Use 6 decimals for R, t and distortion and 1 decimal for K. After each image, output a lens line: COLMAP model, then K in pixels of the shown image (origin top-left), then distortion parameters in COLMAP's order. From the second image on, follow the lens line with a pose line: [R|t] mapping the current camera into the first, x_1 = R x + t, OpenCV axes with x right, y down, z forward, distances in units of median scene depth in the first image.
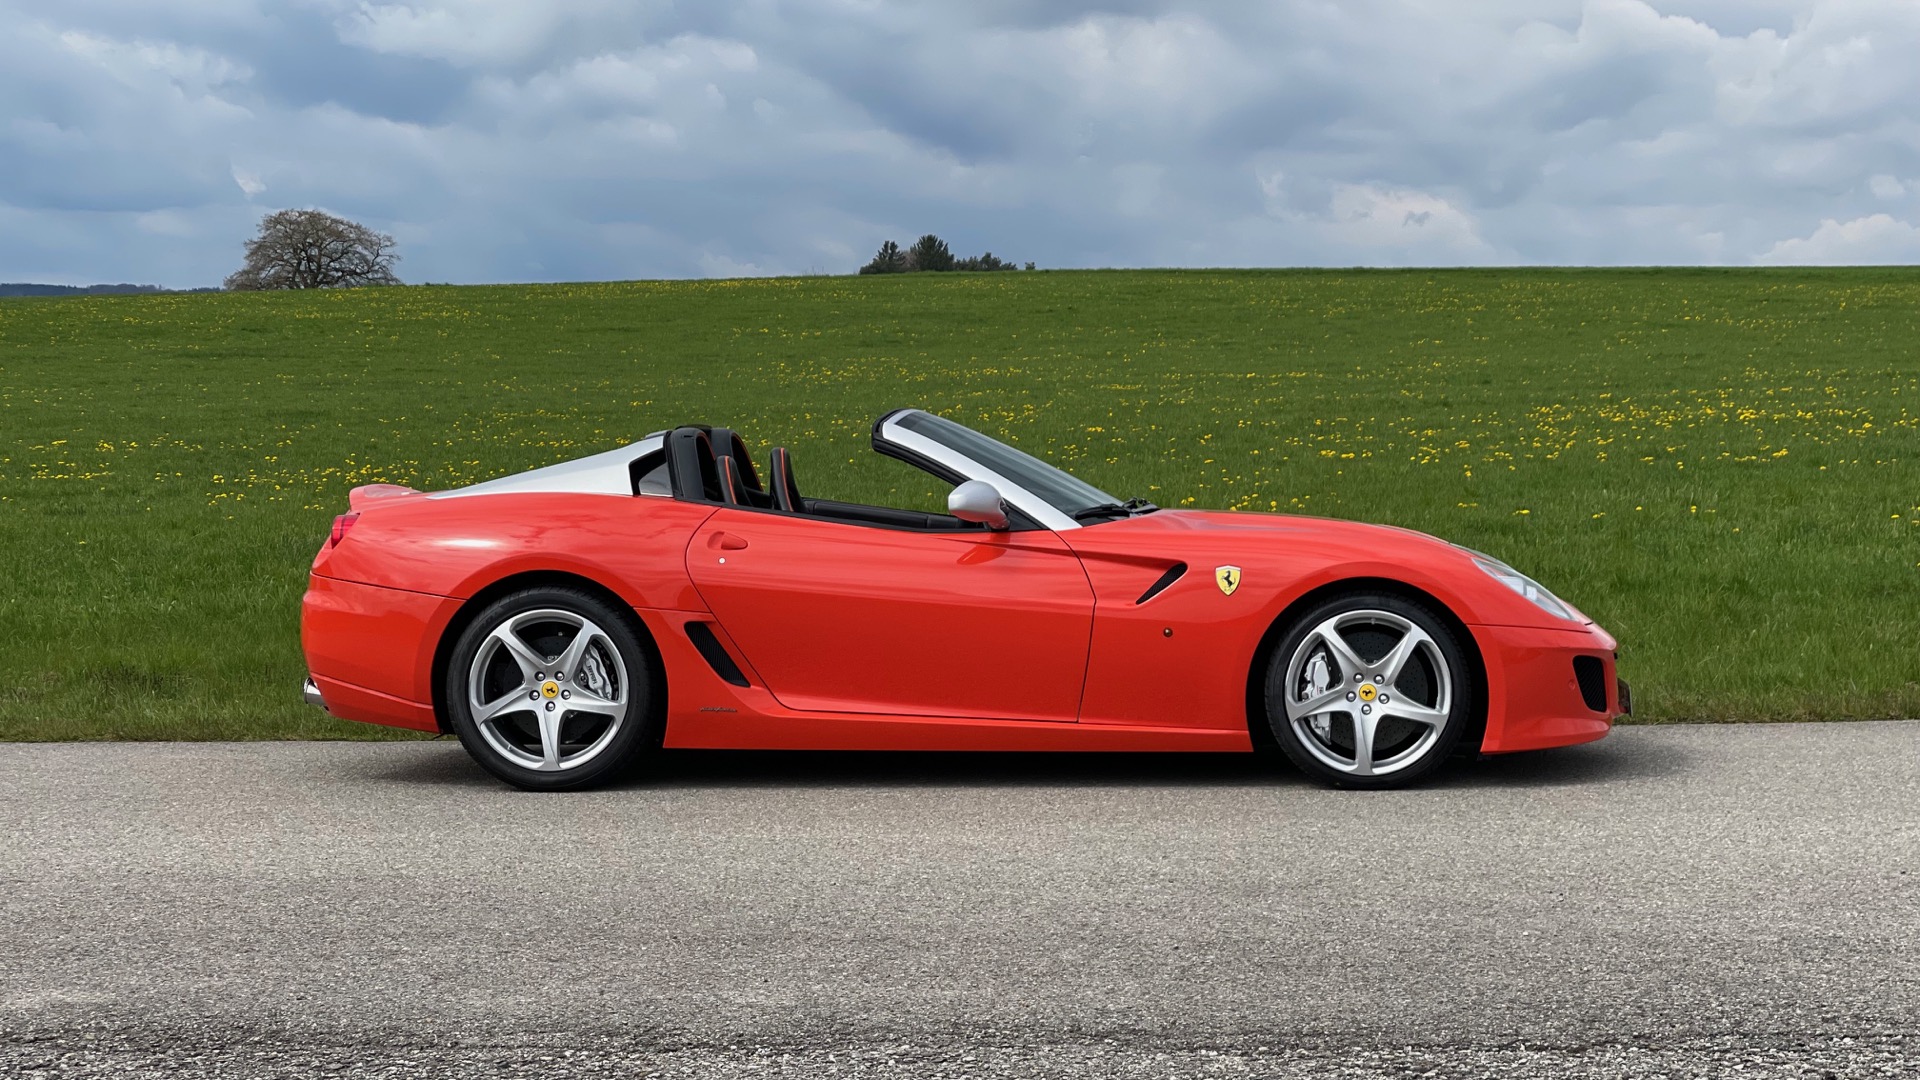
lens RADIAL K [[3465.9, 0, 961.3], [0, 3465.9, 577.6], [0, 0, 1]] dist [0.216875, 0.075770]
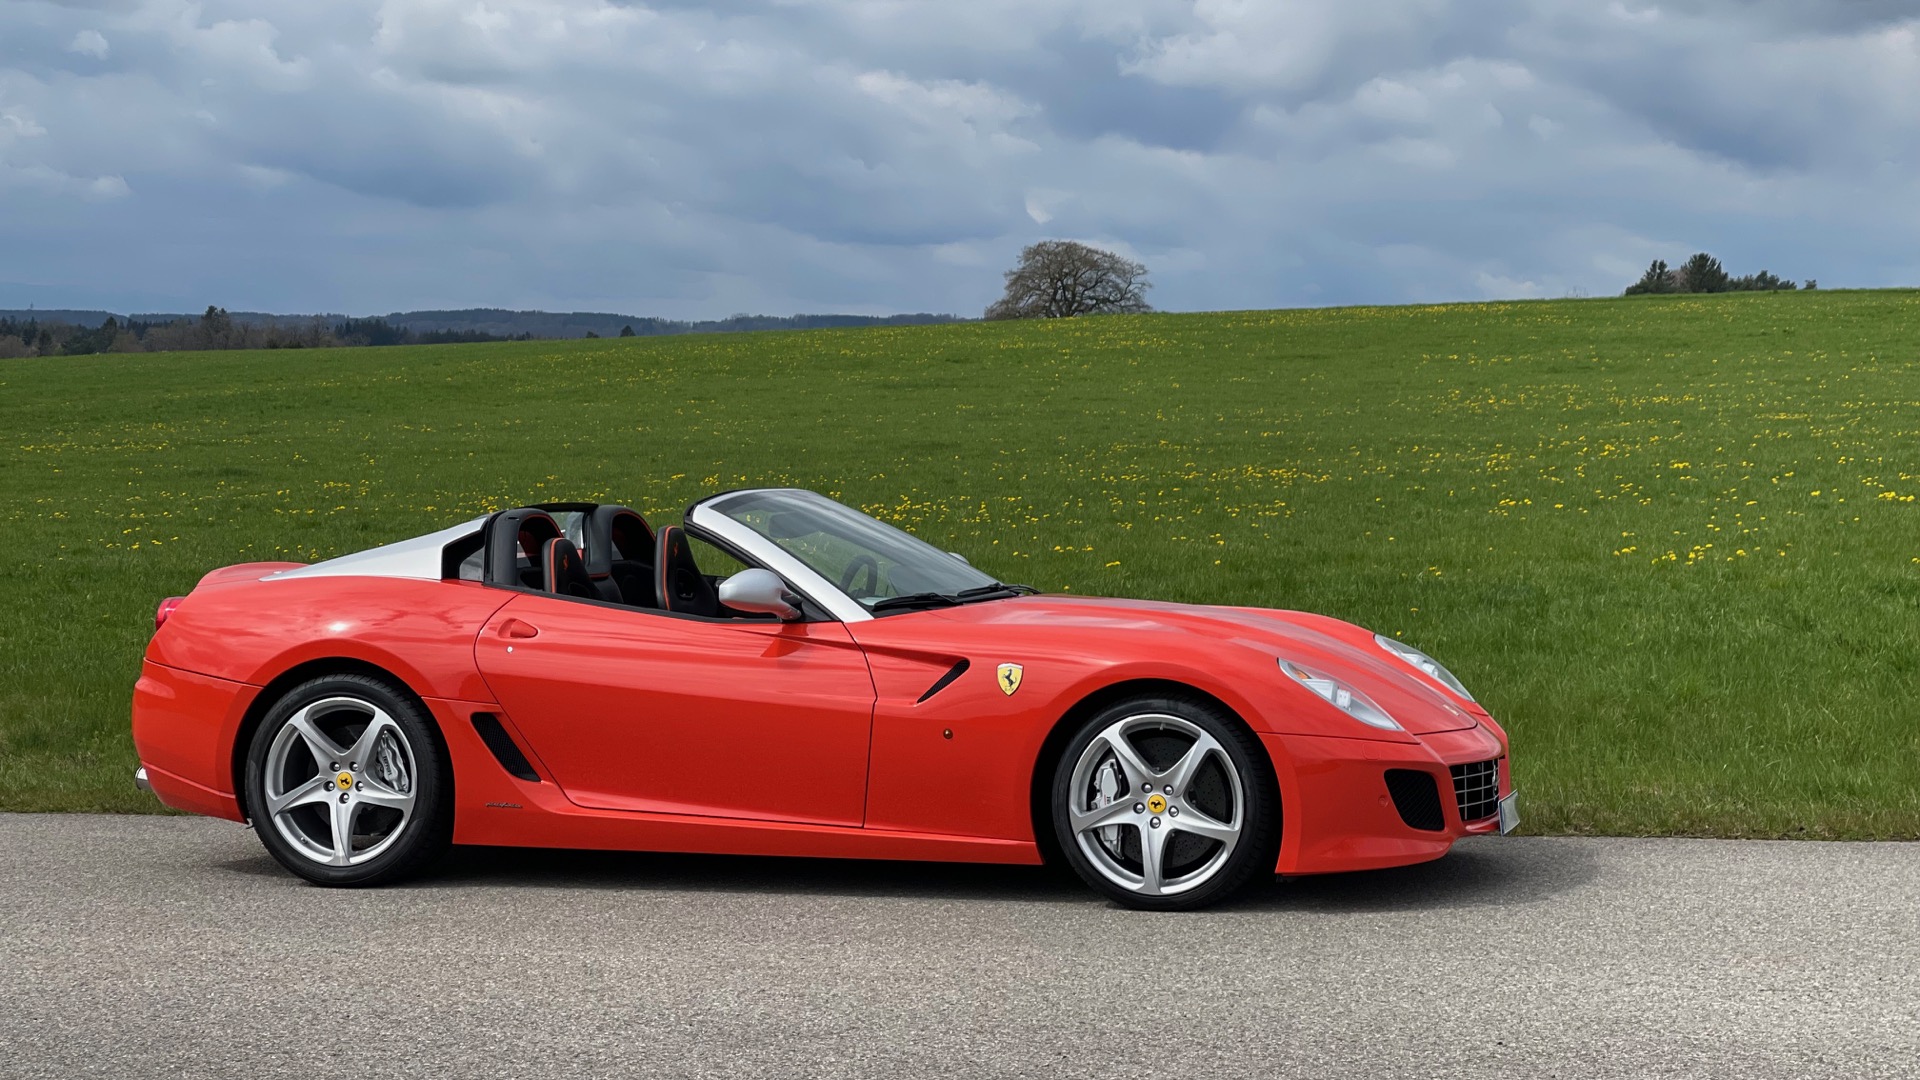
lens RADIAL K [[3453.7, 0, 958.0], [0, 3453.7, 436.5], [0, 0, 1]] dist [0.198754, 0.290142]
pose [[0.974362, 0.001027, -0.224983, 0.266948], [-0.011495, 0.998911, -0.045226, -0.021700], [0.224691, 0.046653, 0.973313, 0.088400]]
